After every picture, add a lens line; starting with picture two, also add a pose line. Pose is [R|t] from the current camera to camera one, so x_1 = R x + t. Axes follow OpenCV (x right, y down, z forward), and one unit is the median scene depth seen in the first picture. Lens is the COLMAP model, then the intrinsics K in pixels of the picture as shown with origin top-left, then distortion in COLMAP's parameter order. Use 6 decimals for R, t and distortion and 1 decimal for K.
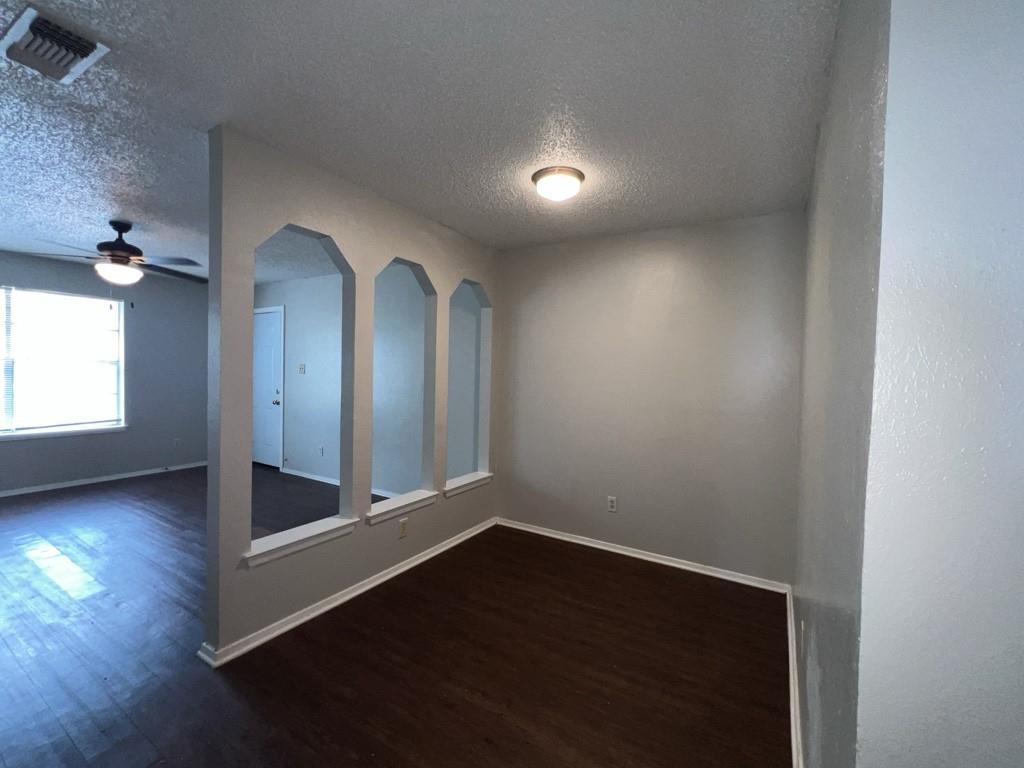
lens RADIAL K [[449.3, 0, 512.0], [0, 449.3, 384.0], [0, 0, 1]] dist [0.001486, 0.000310]
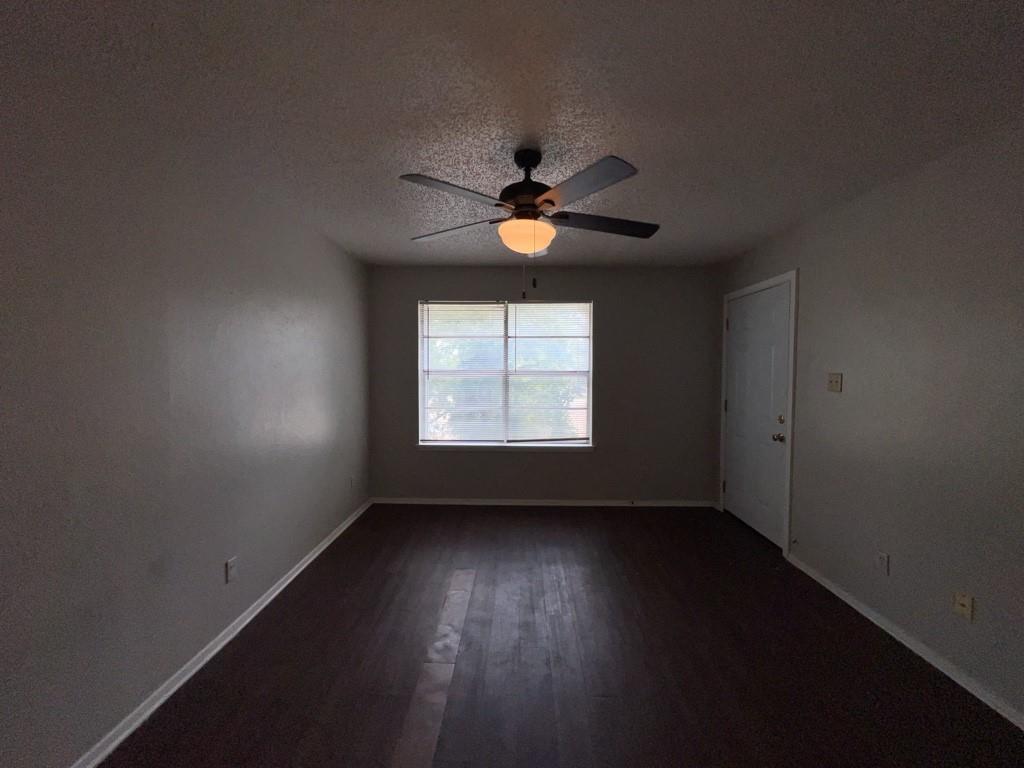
lens RADIAL K [[406.3, 0, 512.0], [0, 406.3, 384.0], [0, 0, 1]] dist [0.001663, 0.000241]
pose [[0.491180, 0.010160, -0.870999, -0.260640], [-0.020682, 0.999786, 0.000000, -0.023475], [0.870813, 0.018014, 0.491285, 0.484543]]
